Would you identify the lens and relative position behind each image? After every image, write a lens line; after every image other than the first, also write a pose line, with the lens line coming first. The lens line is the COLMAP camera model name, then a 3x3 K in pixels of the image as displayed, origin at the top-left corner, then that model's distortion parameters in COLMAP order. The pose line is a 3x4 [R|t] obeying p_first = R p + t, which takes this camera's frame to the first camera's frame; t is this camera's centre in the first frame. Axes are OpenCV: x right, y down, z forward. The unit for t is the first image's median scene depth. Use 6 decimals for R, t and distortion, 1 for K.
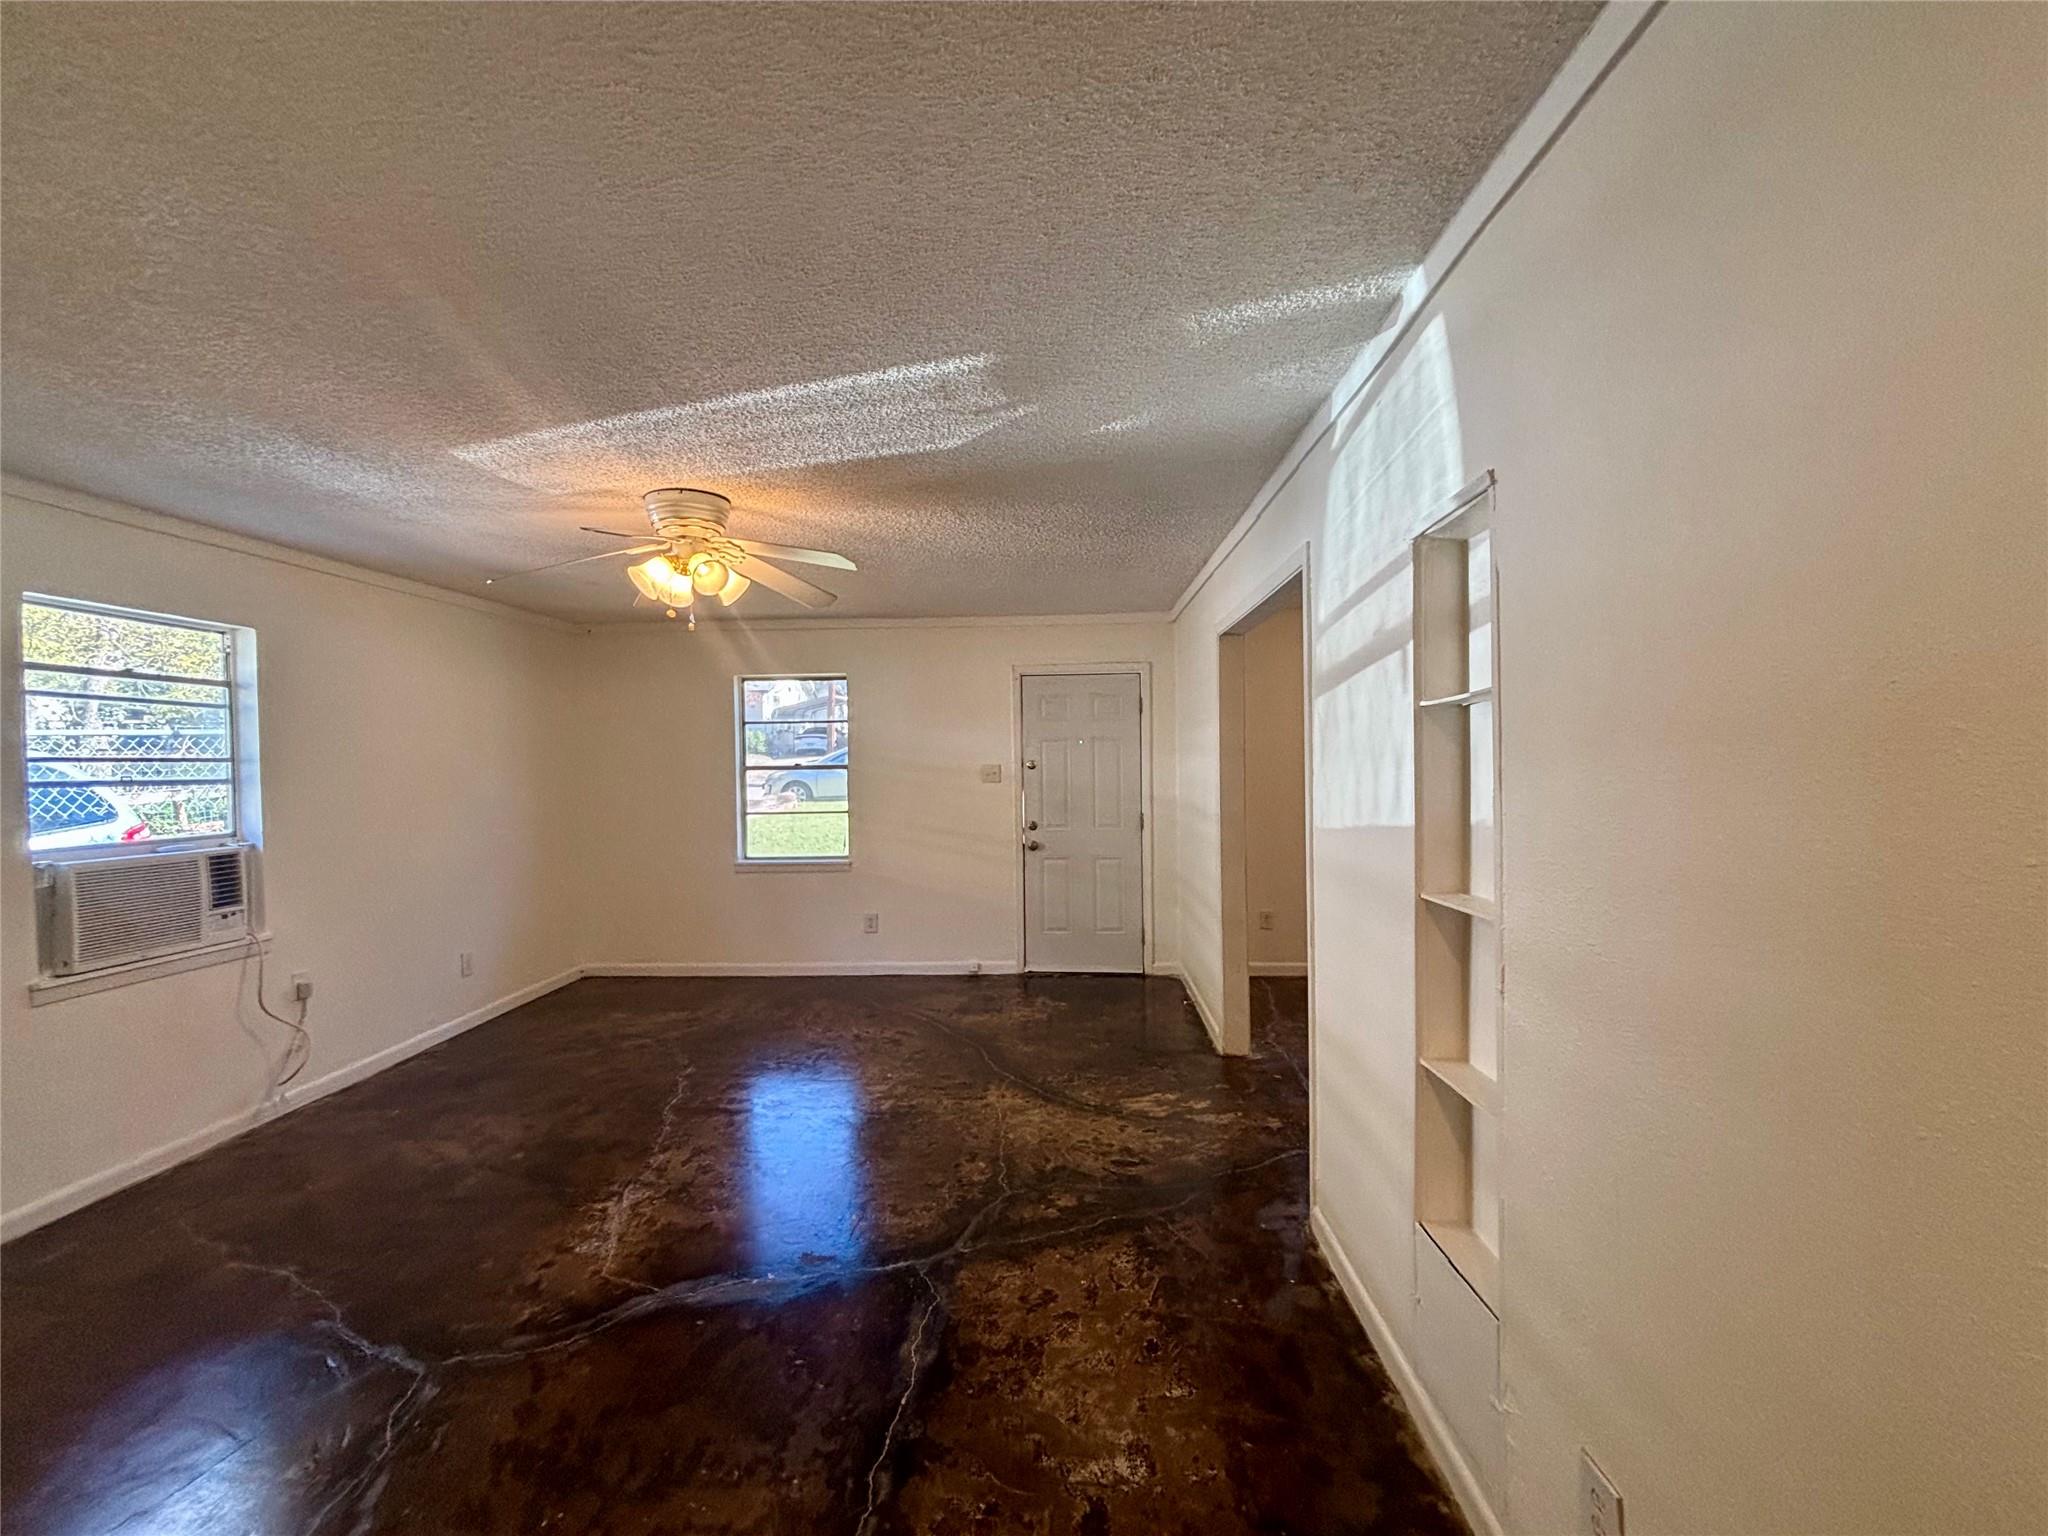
lens RADIAL K [[839.6, 0, 1015.4], [0, 839.6, 761.2], [0, 0, 1]] dist [0.003559, -0.000313]
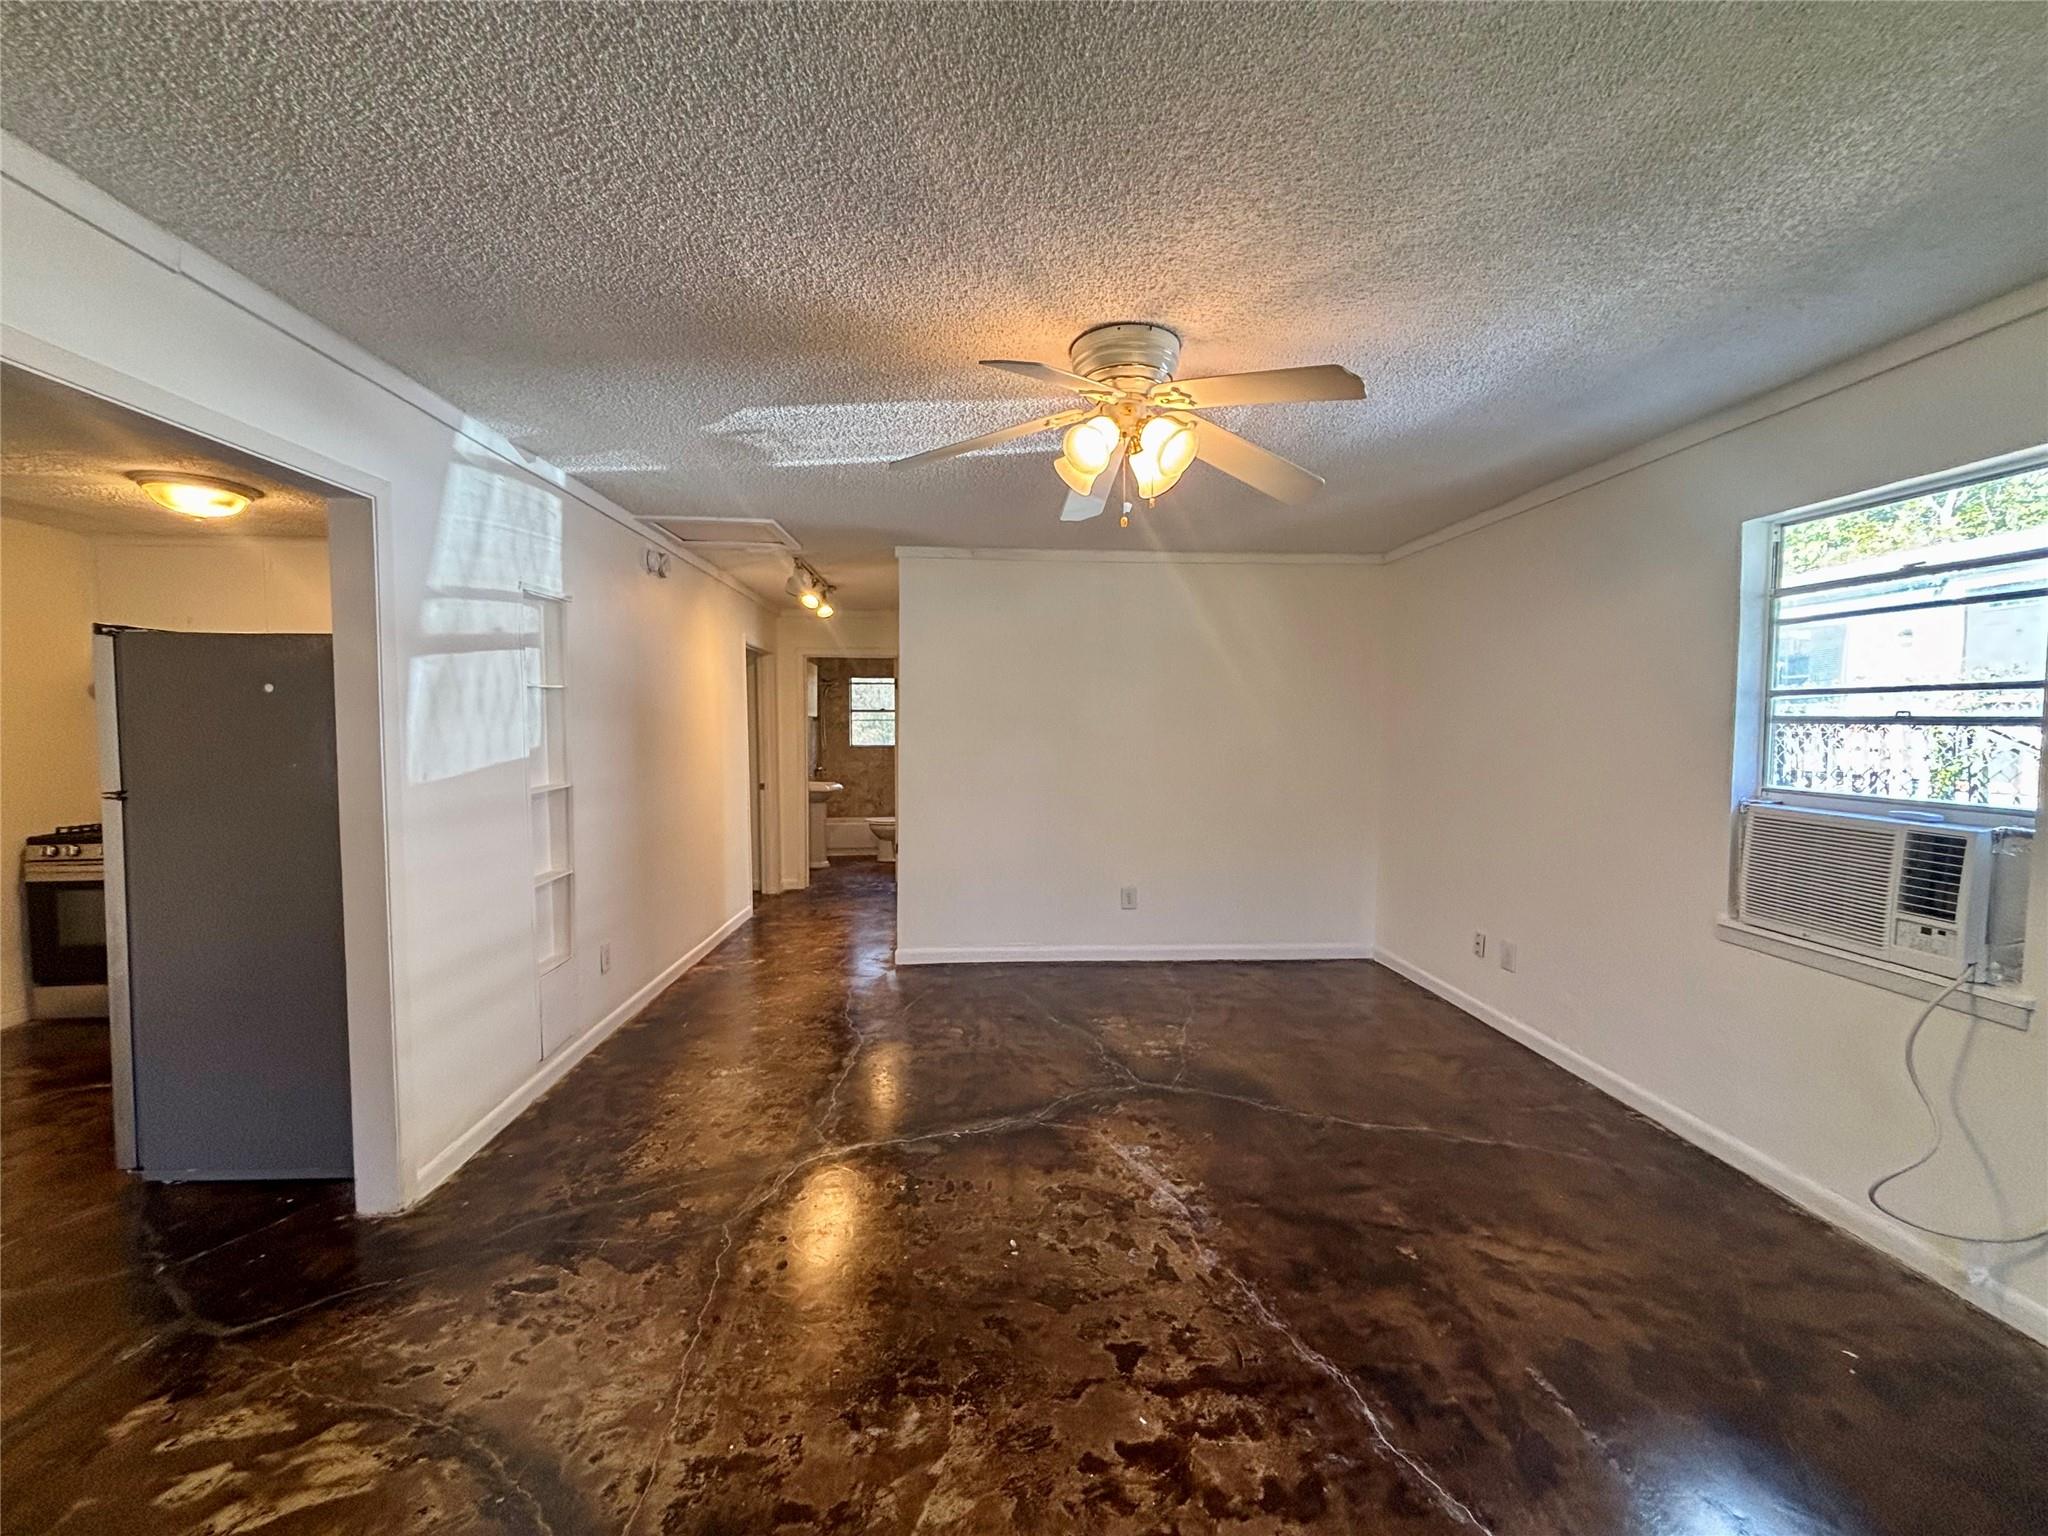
lens RADIAL K [[839.6, 0, 1022.3], [0, 839.6, 755.3], [0, 0, 1]] dist [0.003559, -0.000313]
pose [[-0.992057, 0.022289, -0.123797, -0.183894], [0.017004, 0.998905, 0.043589, 0.010514], [0.124633, 0.041138, -0.991350, 1.626705]]
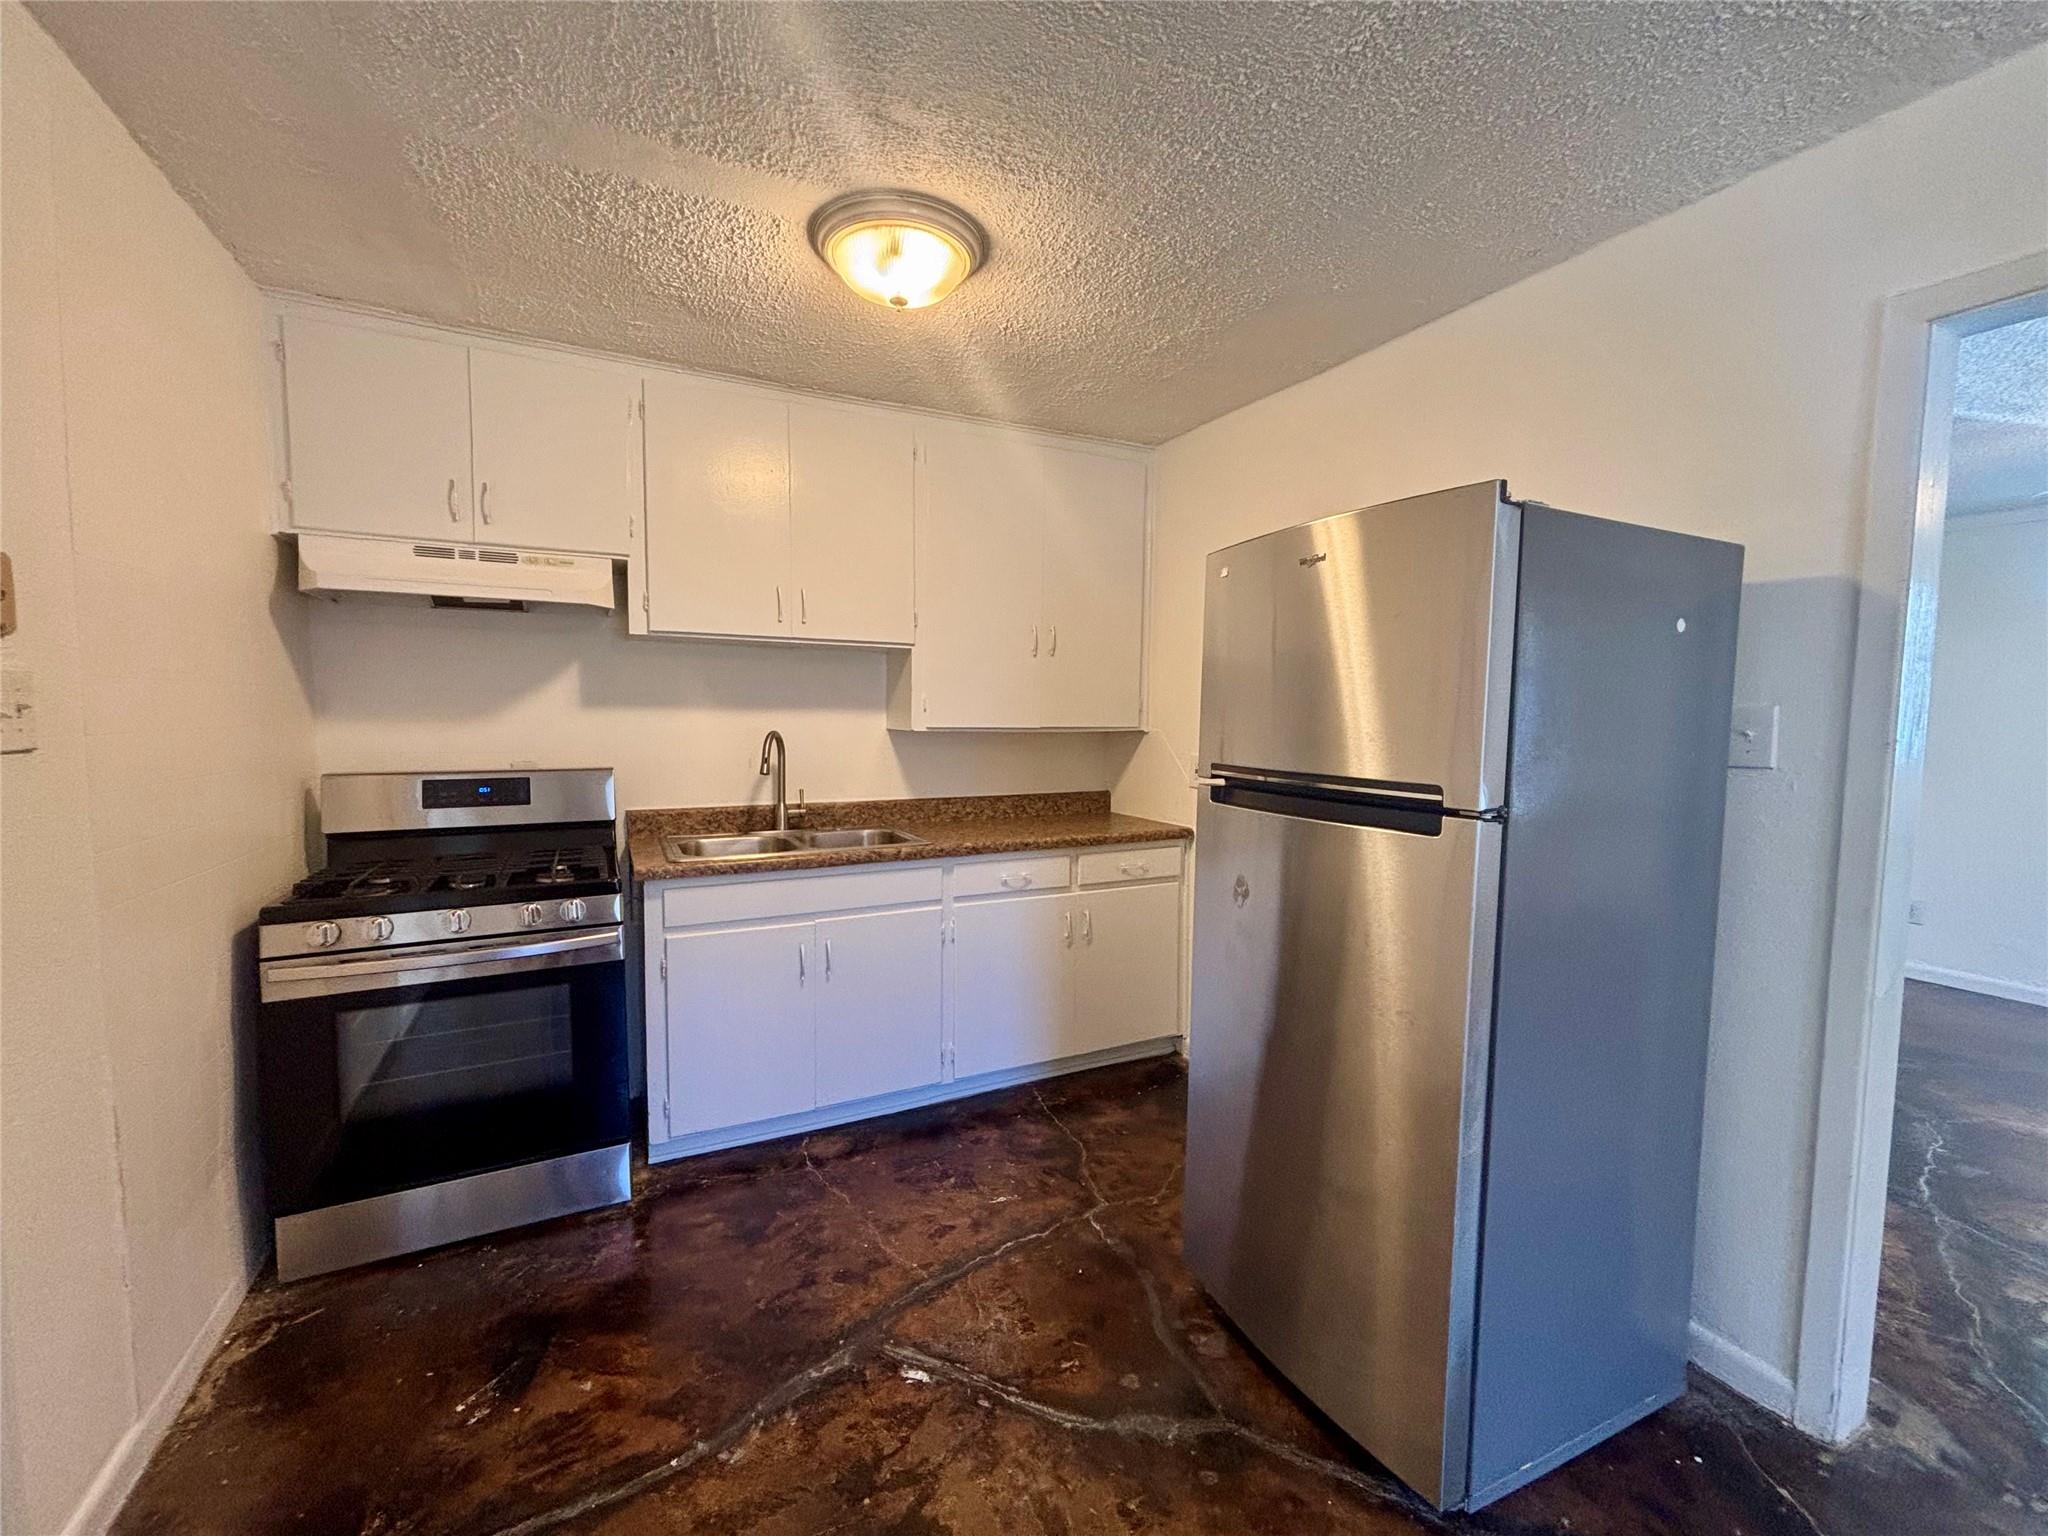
lens RADIAL K [[839.6, 0, 1016.6], [0, 839.6, 762.7], [0, 0, 1]] dist [0.003559, -0.000313]
pose [[-0.864049, 0.037119, -0.502037, 0.973546], [-0.002917, 0.996892, 0.078728, 0.011756], [0.503399, 0.069489, -0.861255, 0.967921]]
